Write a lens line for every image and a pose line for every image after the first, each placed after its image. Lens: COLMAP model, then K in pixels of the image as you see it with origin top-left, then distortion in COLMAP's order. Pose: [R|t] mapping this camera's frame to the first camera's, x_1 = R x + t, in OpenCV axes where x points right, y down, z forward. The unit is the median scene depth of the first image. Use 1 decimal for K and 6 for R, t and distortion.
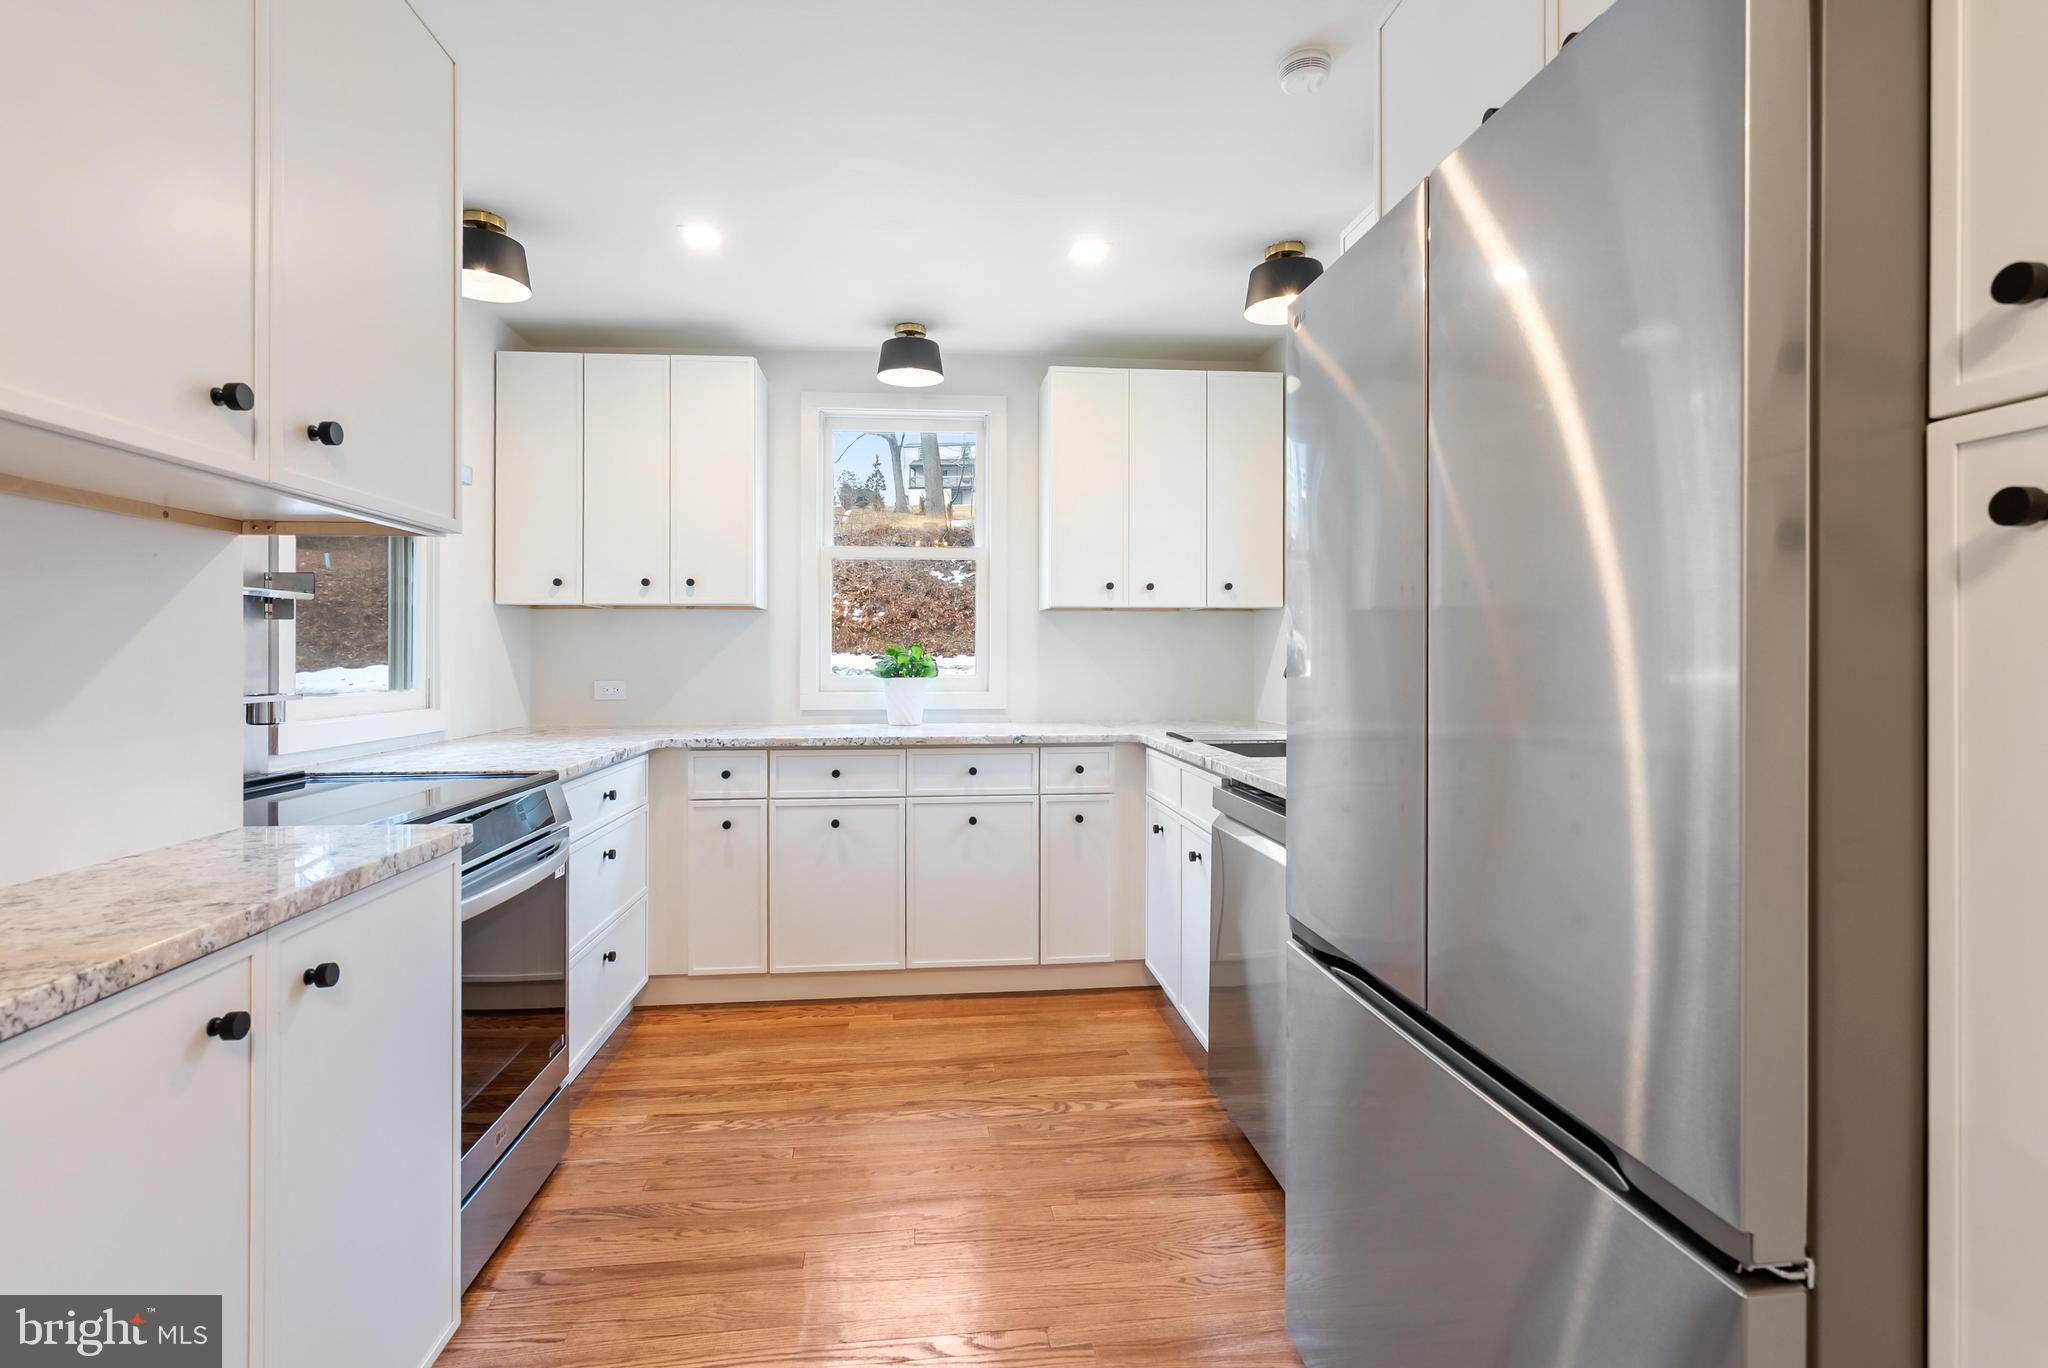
lens RADIAL K [[945.8, 0, 1008.2], [0, 945.8, 654.1], [0, 0, 1]] dist [-0.009384, 0.003746]
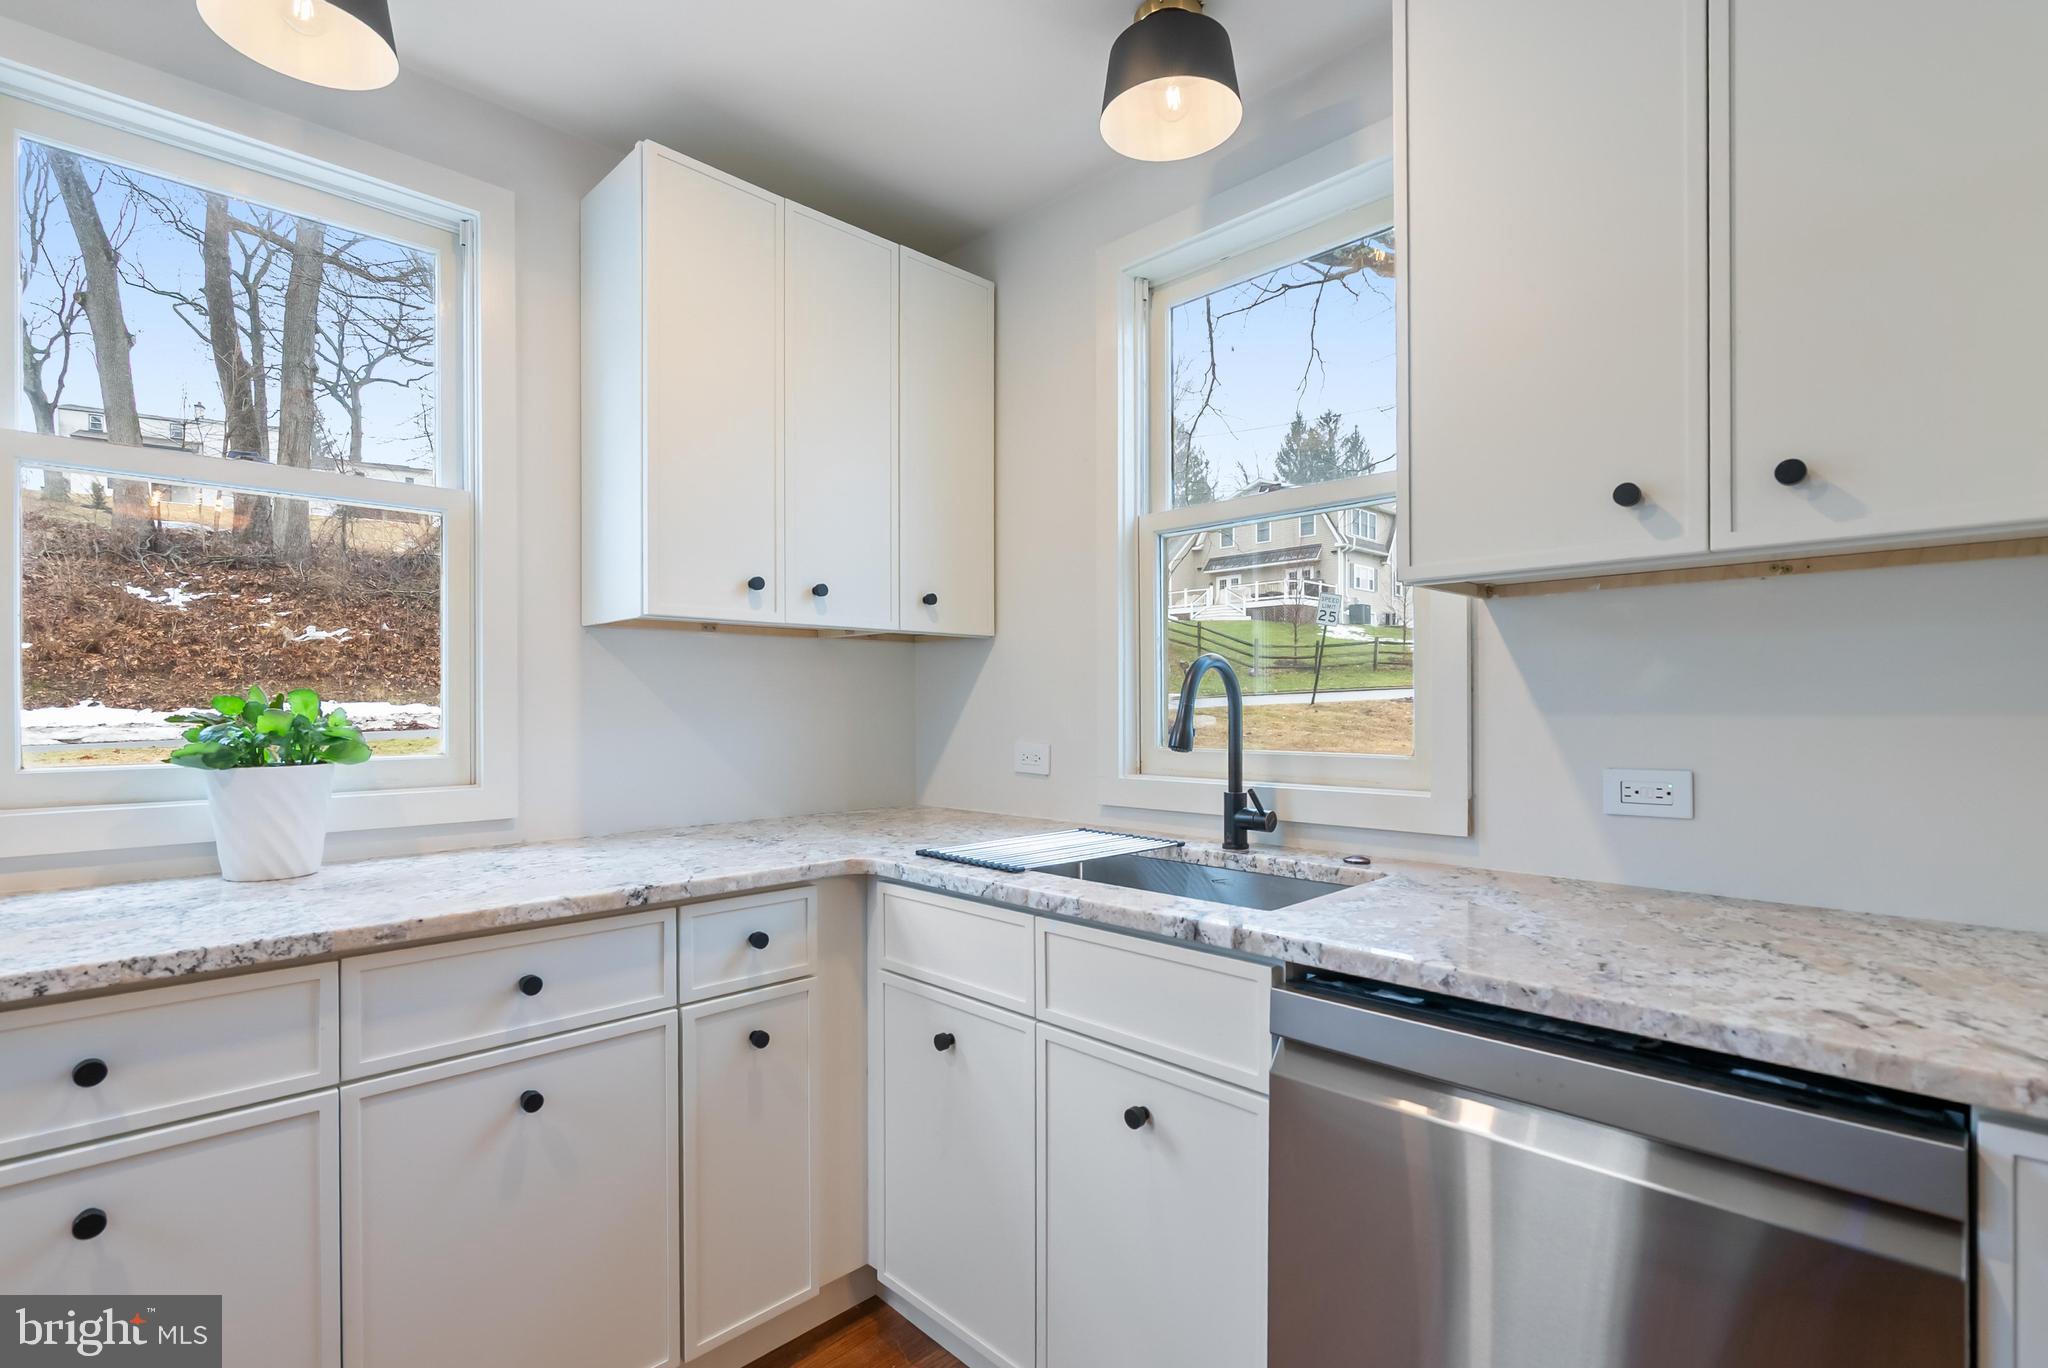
lens RADIAL K [[945.8, 0, 1003.4], [0, 945.8, 708.4], [0, 0, 1]] dist [-0.009384, 0.003746]
pose [[0.774876, -0.003620, 0.632102, -0.139793], [0.002004, 0.999993, 0.003270, -0.001513], [-0.632110, -0.001267, 0.774878, 0.535789]]
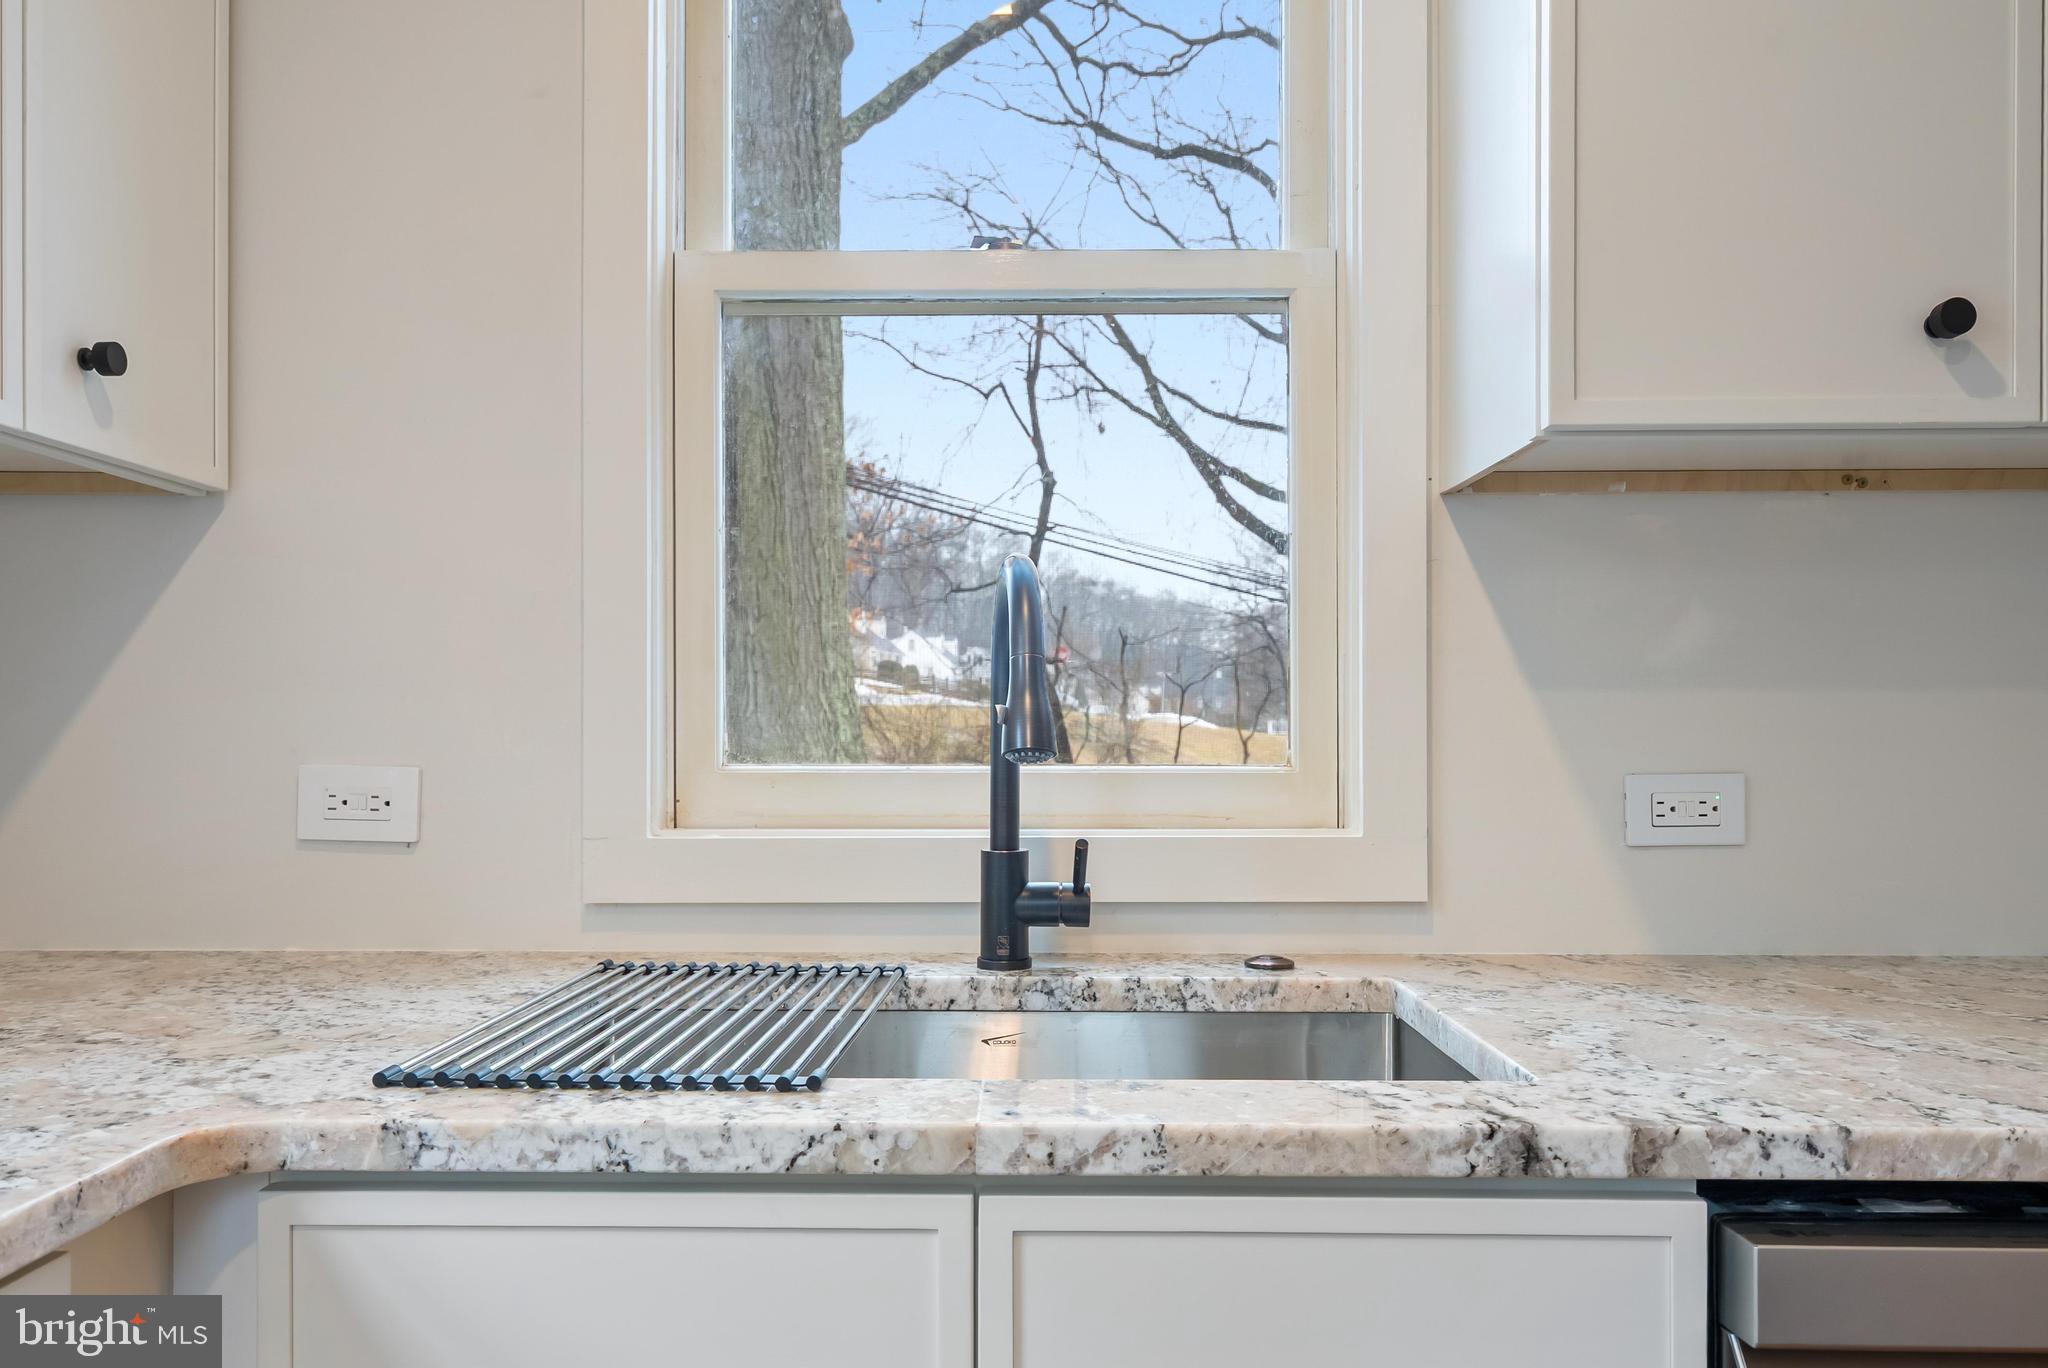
lens RADIAL K [[1522.6, 0, 931.5], [0, 1522.6, 751.0], [0, 0, 1]] dist [0.002498, 0.008141]
pose [[0.101985, -0.010546, 0.994730, -0.113258], [-0.001822, 0.999940, 0.010788, 0.017406], [-0.994784, -0.002912, 0.101959, 0.865918]]
